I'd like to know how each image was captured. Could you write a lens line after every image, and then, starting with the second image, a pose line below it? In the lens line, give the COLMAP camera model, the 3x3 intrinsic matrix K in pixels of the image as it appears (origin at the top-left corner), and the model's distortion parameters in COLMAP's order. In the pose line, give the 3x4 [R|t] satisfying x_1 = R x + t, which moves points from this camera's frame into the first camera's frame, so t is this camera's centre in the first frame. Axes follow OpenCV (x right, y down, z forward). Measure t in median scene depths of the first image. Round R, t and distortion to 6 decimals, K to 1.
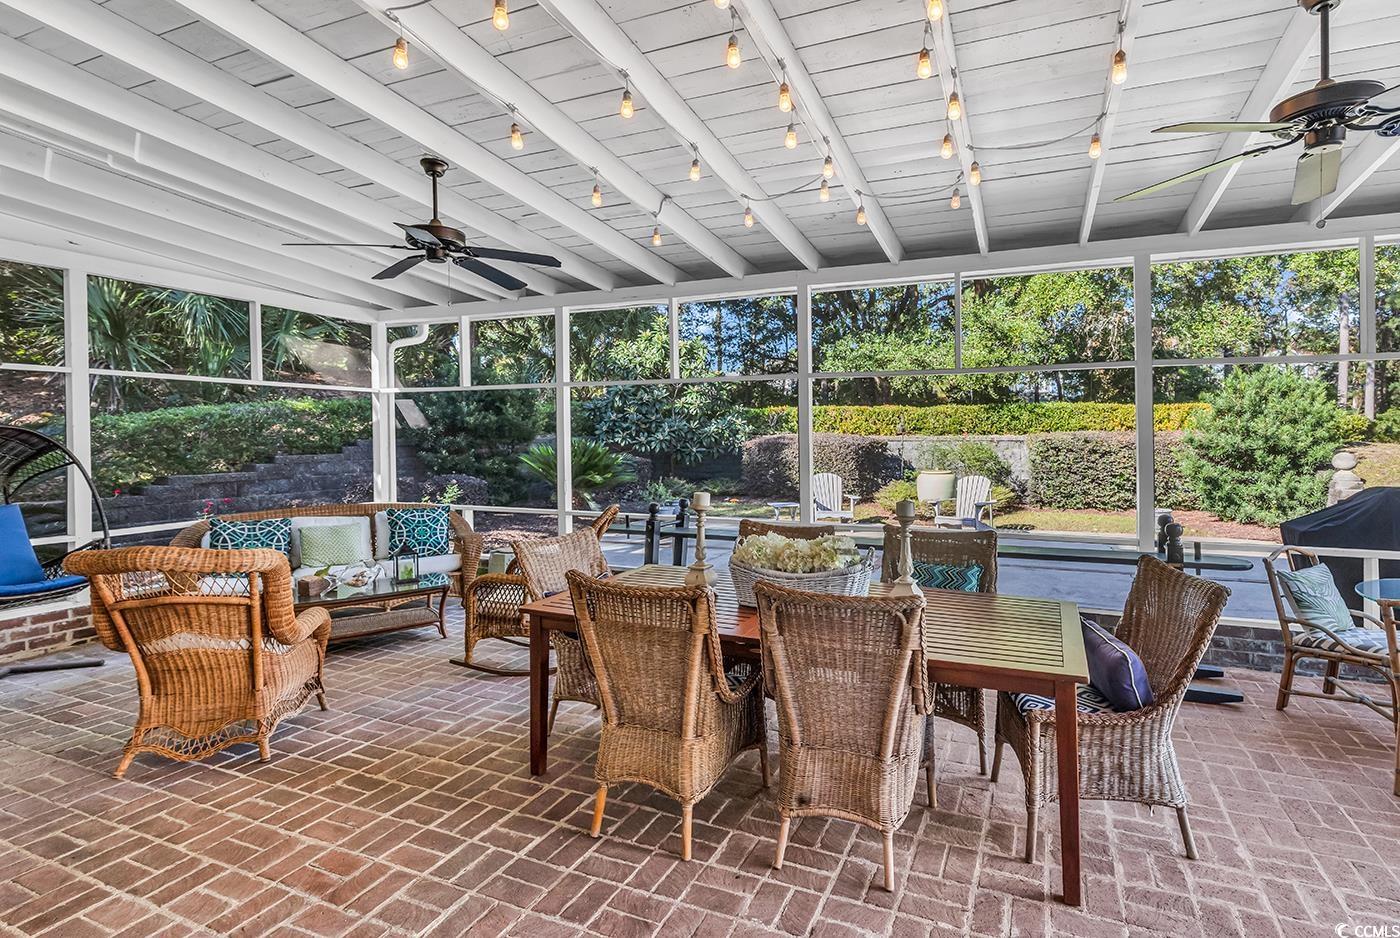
lens RADIAL K [[634.6, 0, 702.7], [0, 634.6, 445.2], [0, 0, 1]] dist [0.003753, 0.000680]
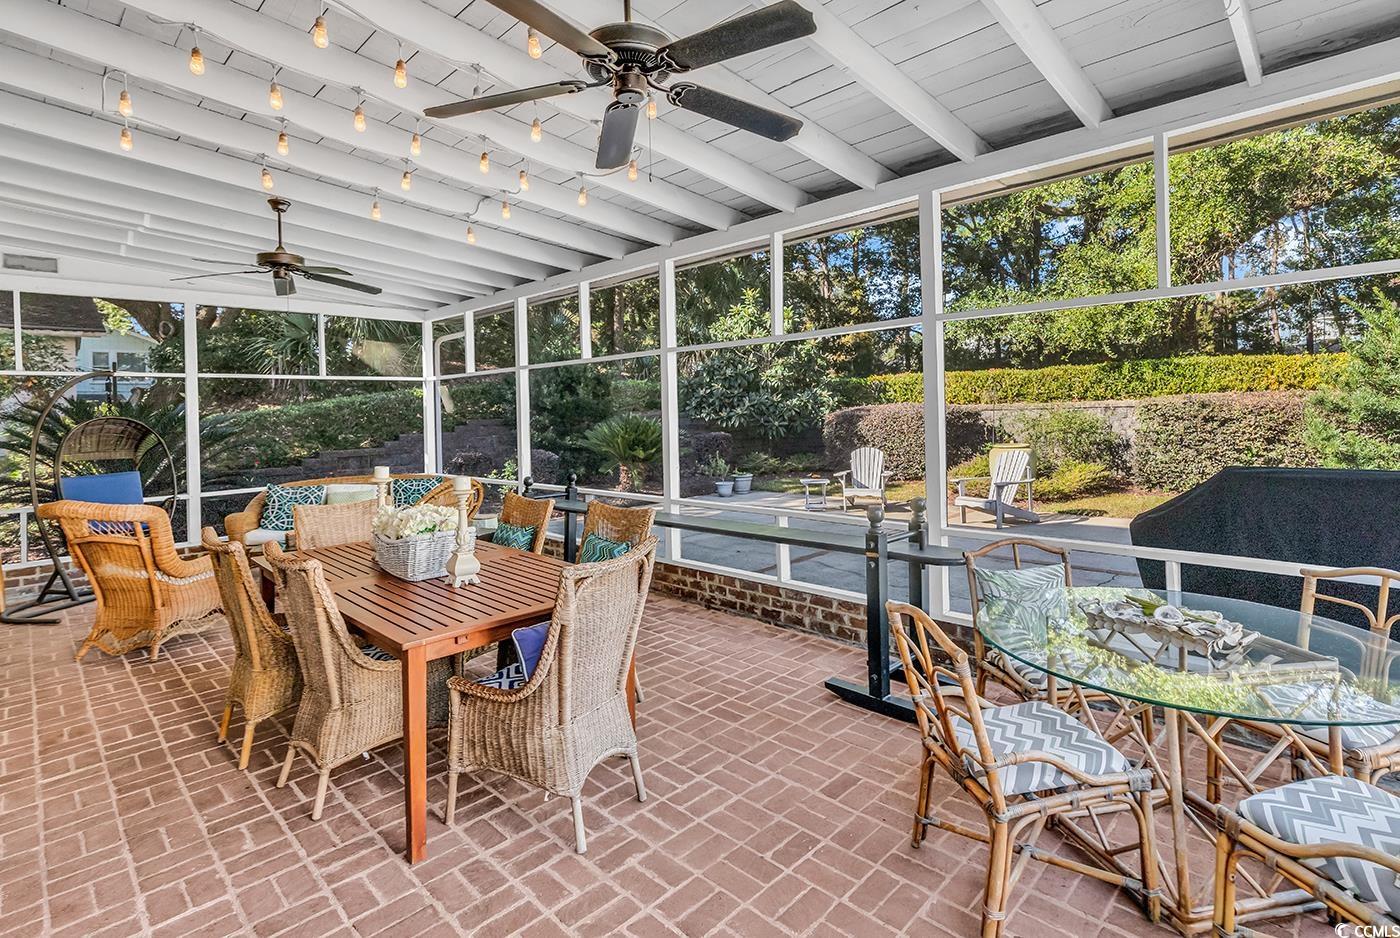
lens RADIAL K [[651.1, 0, 702.3], [0, 651.1, 412.5], [0, 0, 1]] dist [0.002795, 0.000883]
pose [[0.935958, -0.021860, -0.351432, 0.319598], [0.018333, 0.999743, -0.013363, 0.001546], [0.351634, 0.006064, 0.936118, 0.036187]]
